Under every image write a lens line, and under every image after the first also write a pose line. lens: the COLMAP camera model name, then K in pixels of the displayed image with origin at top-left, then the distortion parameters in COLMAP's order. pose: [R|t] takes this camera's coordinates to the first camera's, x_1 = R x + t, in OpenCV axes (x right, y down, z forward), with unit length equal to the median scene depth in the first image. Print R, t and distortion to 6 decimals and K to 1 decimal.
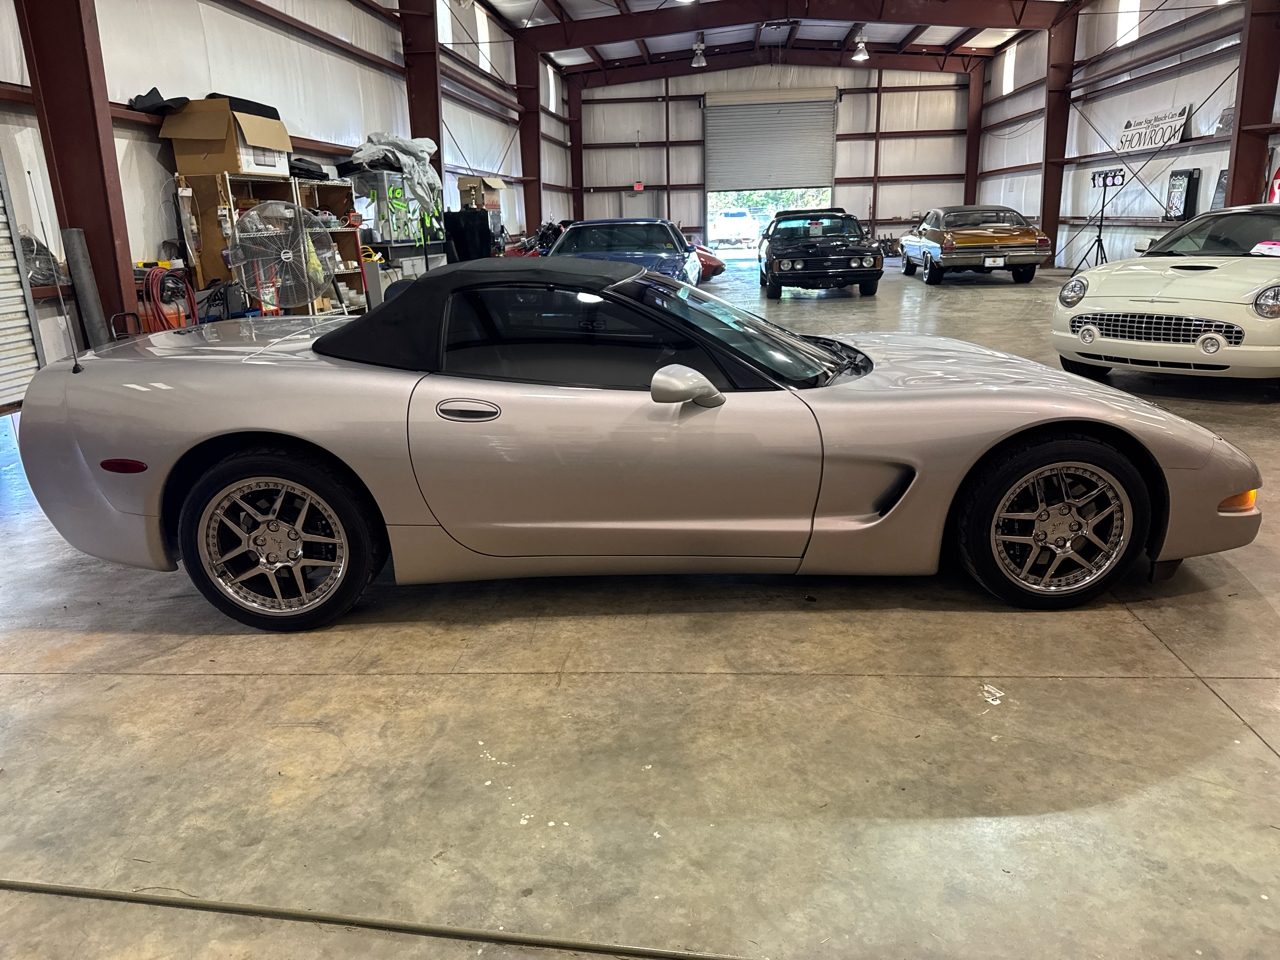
lens RADIAL K [[893.9, 0, 629.1], [0, 893.9, 487.3], [0, 0, 1]] dist [0.028860, -0.033458]
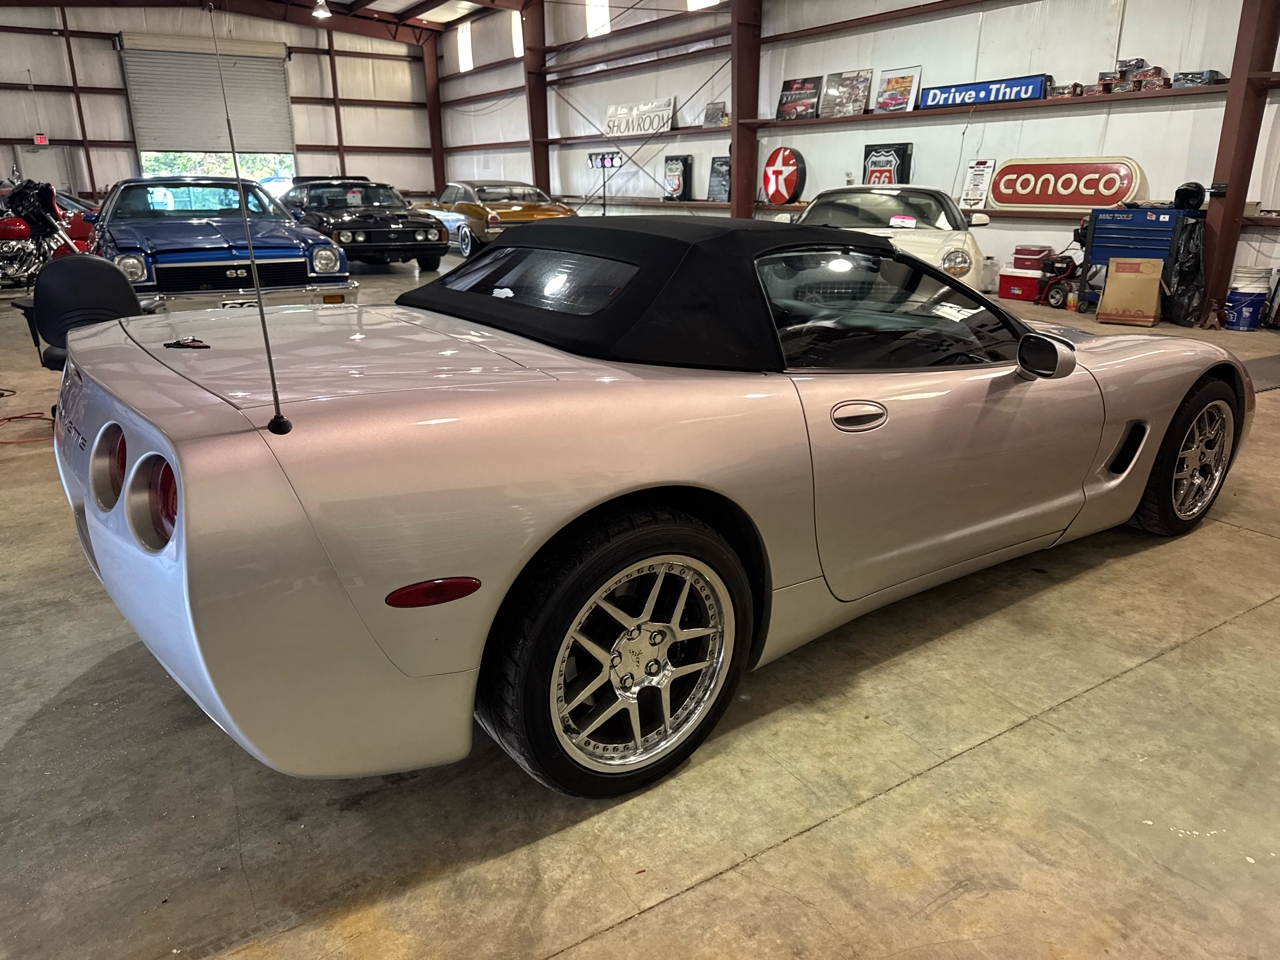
lens RADIAL K [[921.0, 0, 640.0], [0, 921.0, 480.0], [0, 0, 1]] dist [0.025674, -0.031400]
pose [[0.801863, -0.152832, 0.577631, -0.347174], [0.147991, 0.987413, 0.055814, -0.045514], [-0.578890, 0.040729, 0.814388, 0.212956]]
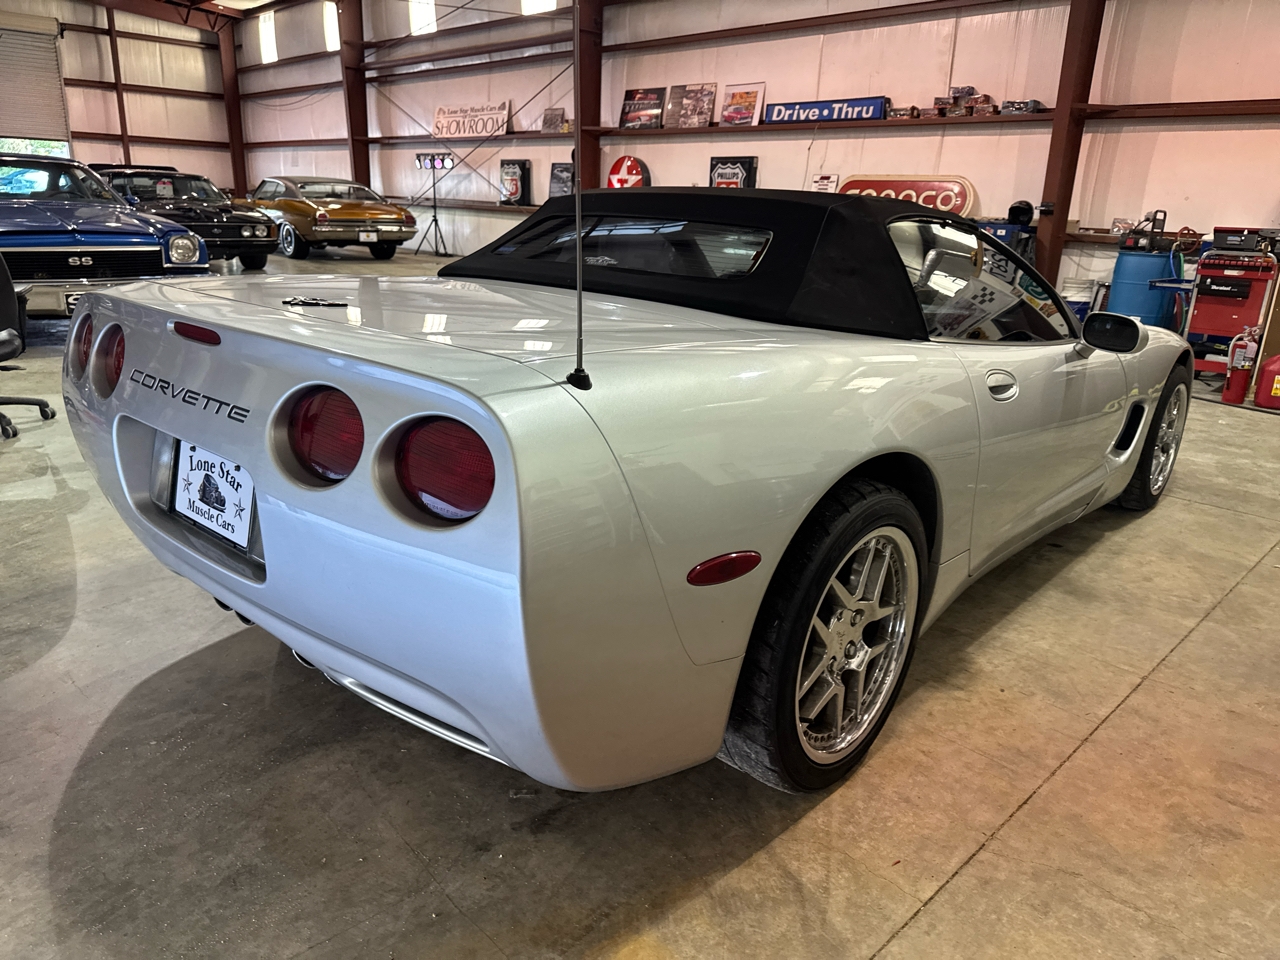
lens RADIAL K [[927.3, 0, 636.2], [0, 927.3, 477.5], [0, 0, 1]] dist [0.008952, -0.011628]
pose [[0.659304, -0.161906, 0.734237, -0.425579], [0.162015, 0.984191, 0.071543, -0.050616], [-0.734213, 0.071788, 0.675113, 0.312824]]
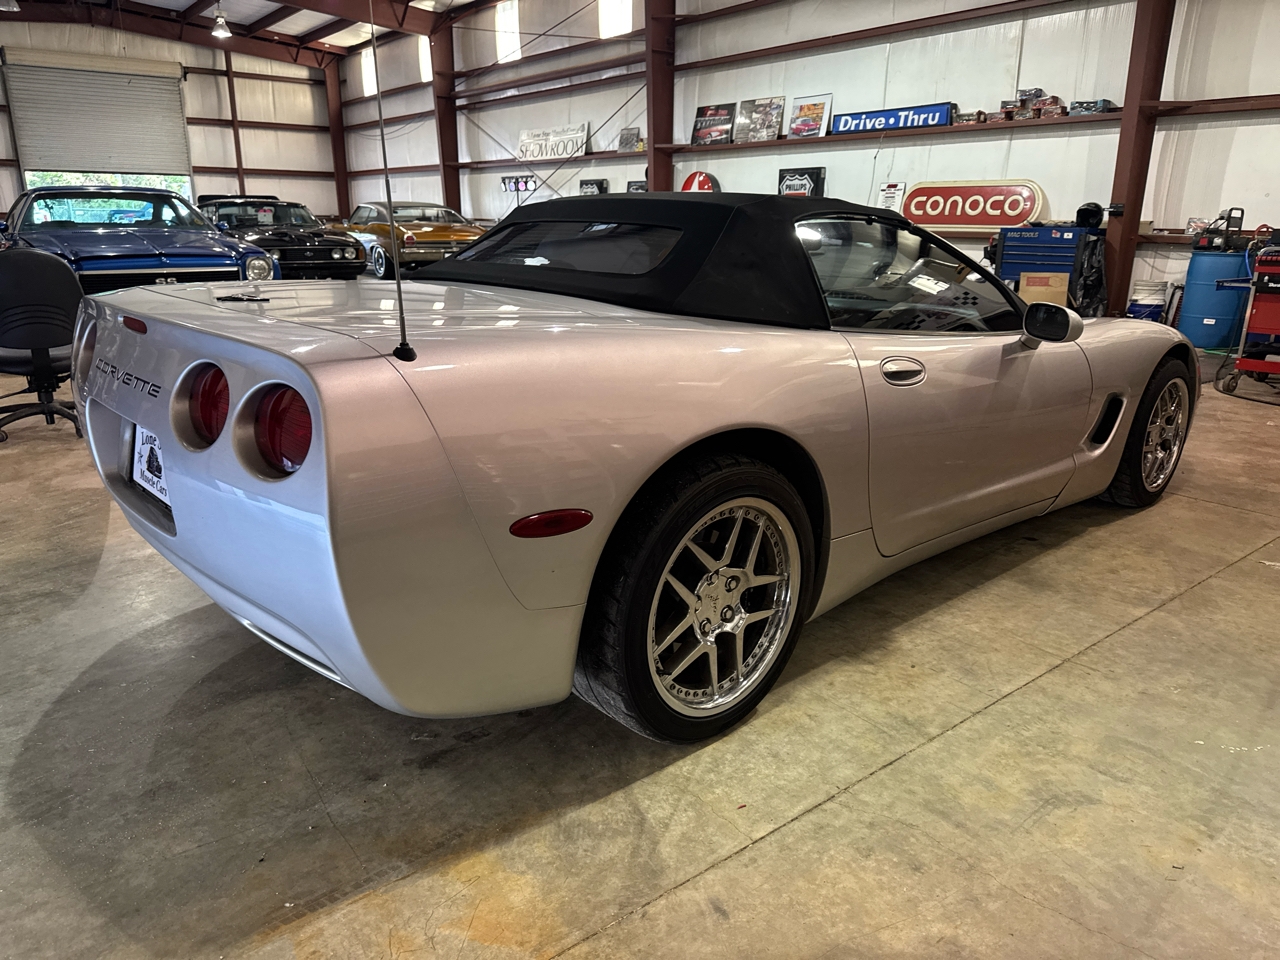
lens RADIAL K [[922.6, 0, 630.4], [0, 922.6, 478.4], [0, 0, 1]] dist [0.019447, -0.021295]
pose [[0.738848, -0.147546, 0.657521, -0.397812], [0.163561, 0.985823, 0.037426, -0.027720], [-0.653721, 0.079893, 0.752506, 0.247653]]
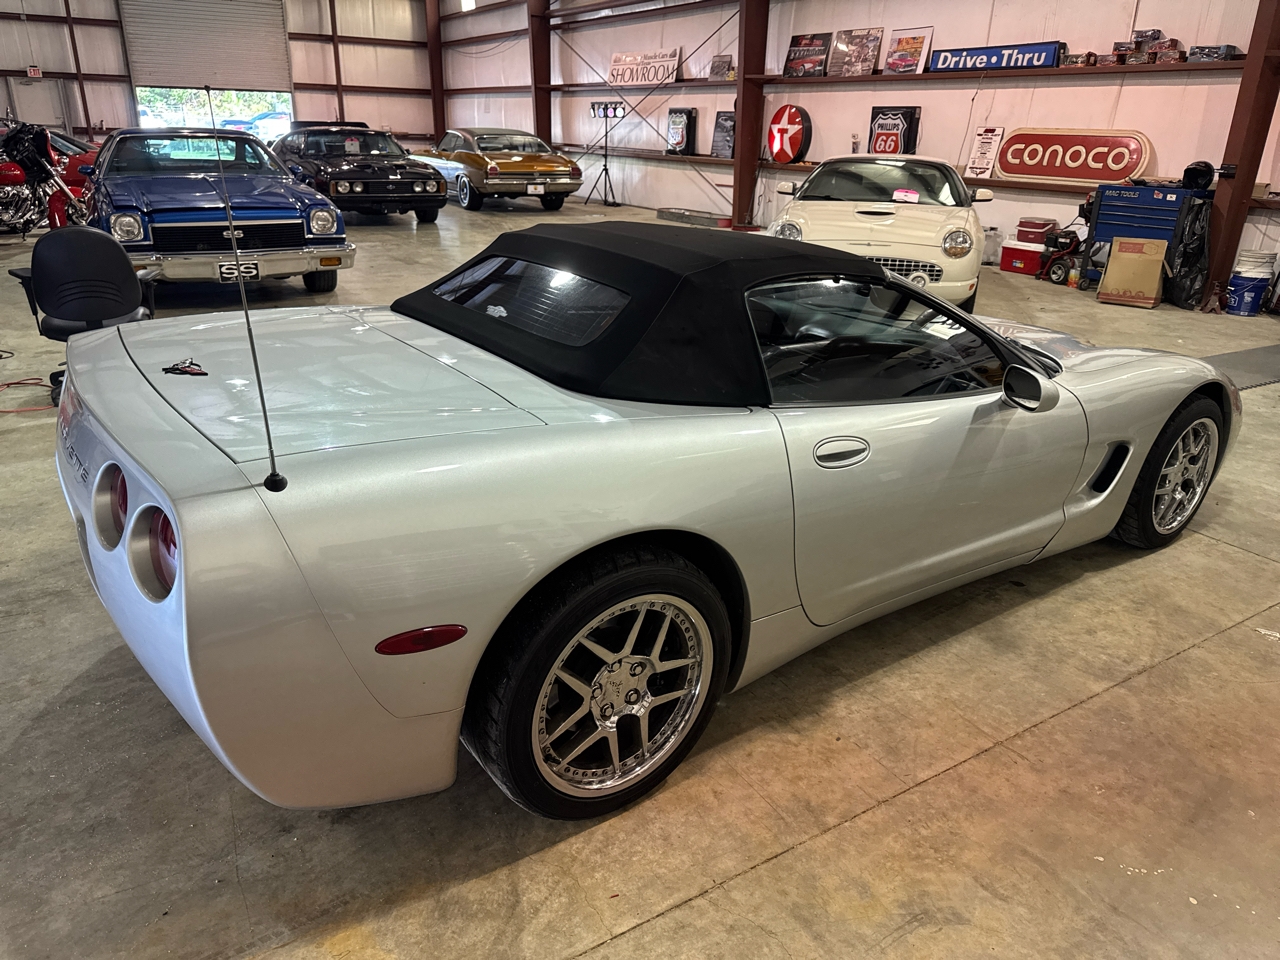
lens RADIAL K [[922.6, 0, 630.4], [0, 922.6, 478.4], [0, 0, 1]] dist [0.019447, -0.021295]
pose [[0.808909, -0.161956, 0.565187, -0.345096], [0.120766, 0.986583, 0.109864, -0.076087], [-0.575397, -0.020614, 0.817614, 0.203340]]
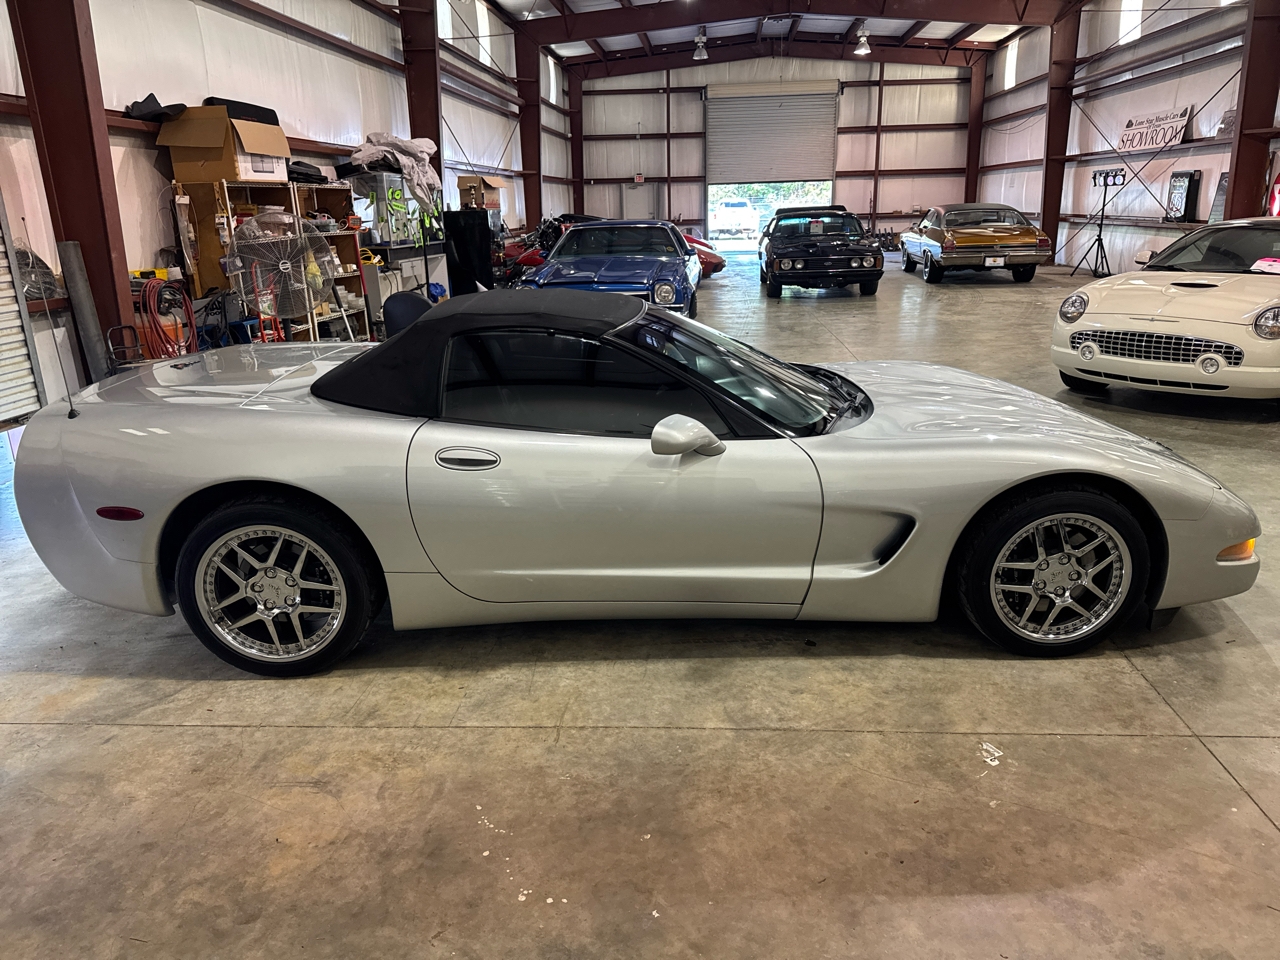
lens RADIAL K [[894.1, 0, 633.8], [0, 894.1, 483.9], [0, 0, 1]] dist [0.021227, -0.022379]
pose [[0.999974, 0.004013, 0.006032, -0.000343], [-0.004081, 0.999927, 0.011341, -0.031426], [-0.005986, -0.011366, 0.999917, 0.002187]]
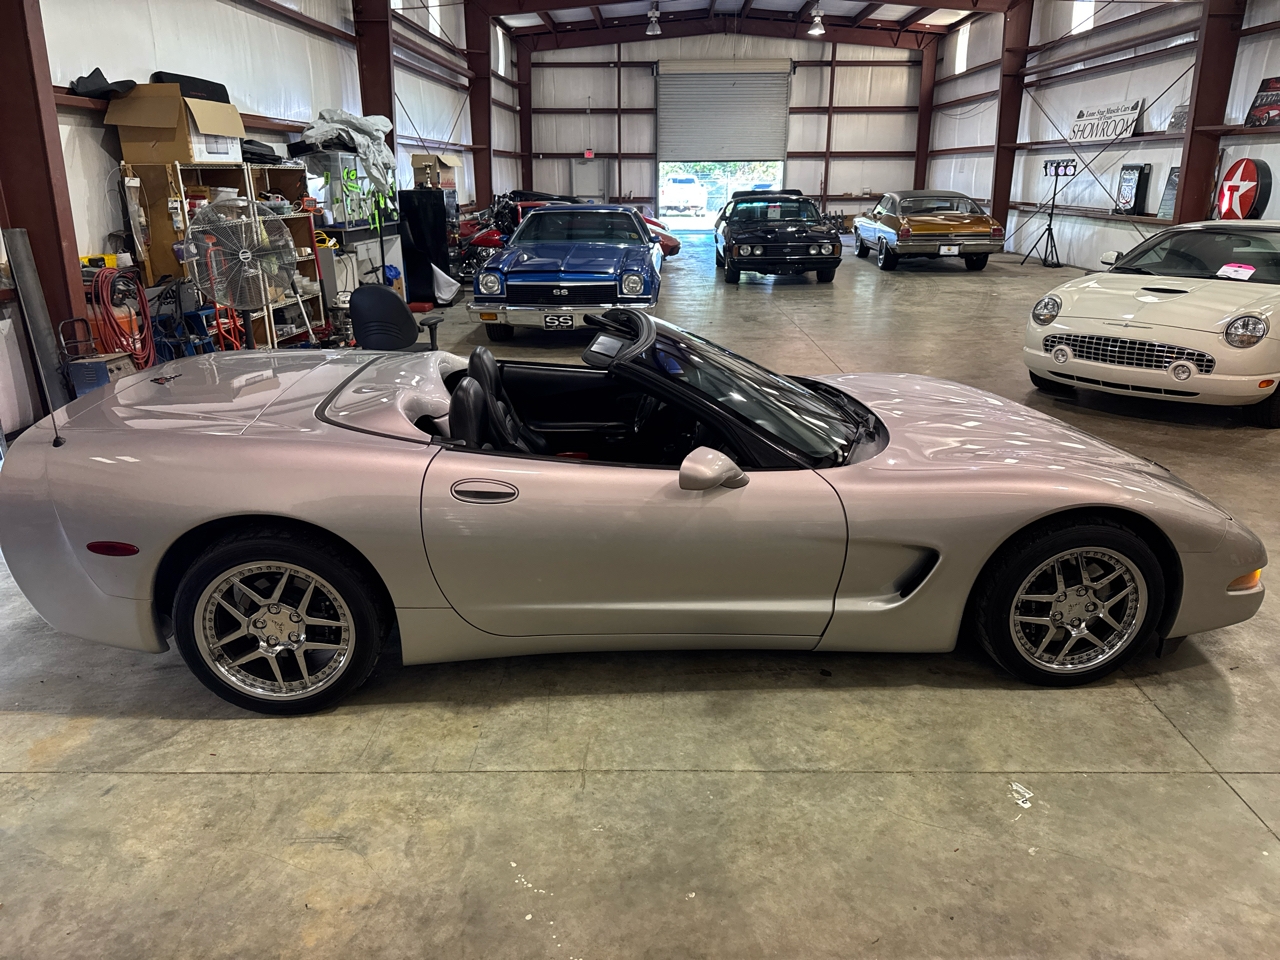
lens RADIAL K [[900.7, 0, 622.4], [0, 900.7, 484.6], [0, 0, 1]] dist [0.004187, -0.002833]
pose [[0.998195, 0.006379, 0.059723, -0.039950], [-0.008704, 0.999211, 0.038750, -0.058965], [-0.059429, -0.039200, 0.997463, 0.015103]]
